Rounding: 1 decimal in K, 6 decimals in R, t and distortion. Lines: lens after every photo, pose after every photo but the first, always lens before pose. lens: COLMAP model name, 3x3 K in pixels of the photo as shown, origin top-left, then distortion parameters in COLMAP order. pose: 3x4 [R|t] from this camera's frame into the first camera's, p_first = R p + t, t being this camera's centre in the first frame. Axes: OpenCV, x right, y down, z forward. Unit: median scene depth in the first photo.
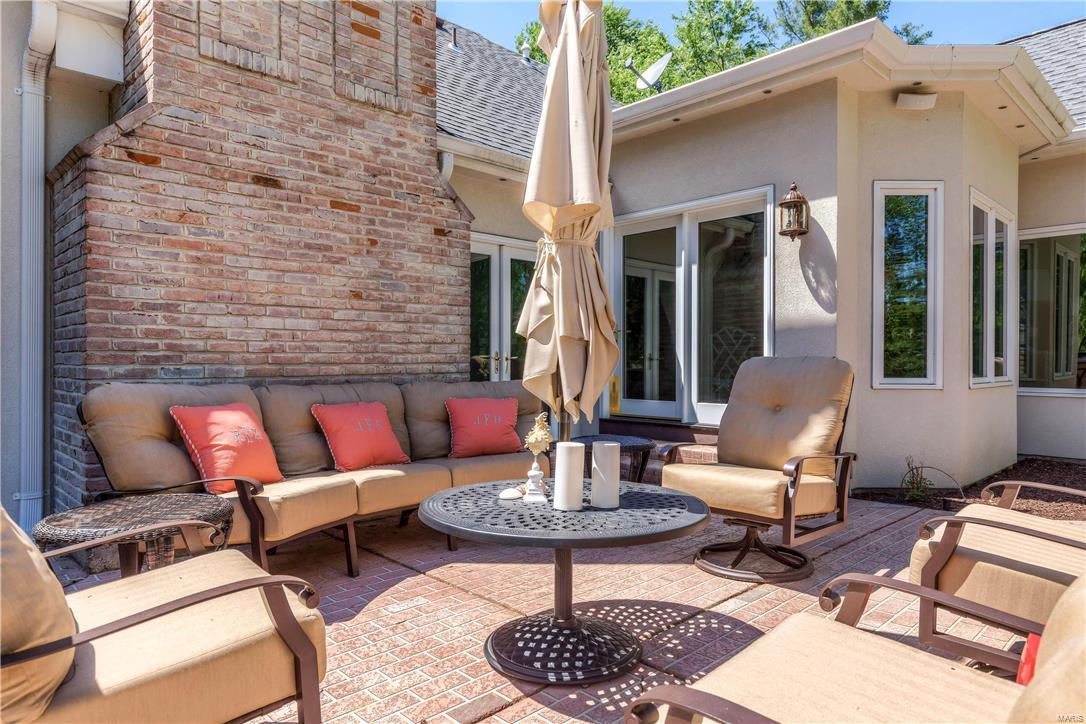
lens RADIAL K [[665.4, 0, 543.0], [0, 665.4, 362.0], [0, 0, 1]] dist [0.003361, 0.000448]
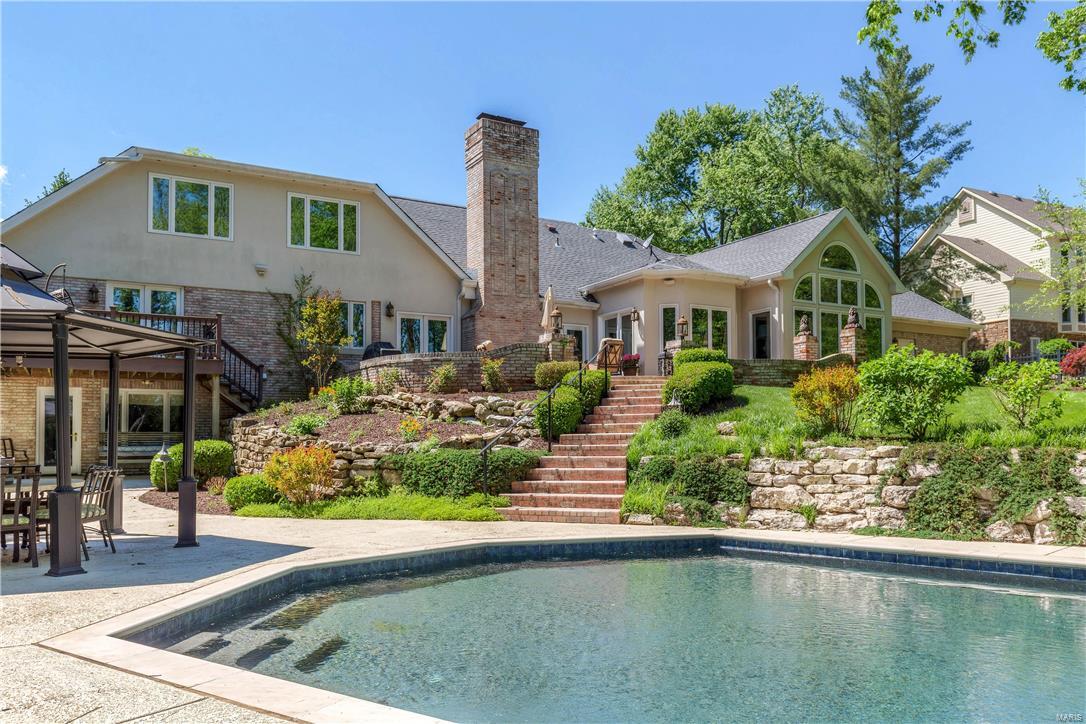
lens RADIAL K [[799.3, 0, 541.6], [0, 799.3, 417.7], [0, 0, 1]] dist [0.004104, 0.001541]
pose [[0.972839, -0.019223, -0.230684, 1.086804], [0.012164, 0.999414, -0.031987, 0.592345], [0.231164, 0.028312, 0.972503, -4.186154]]
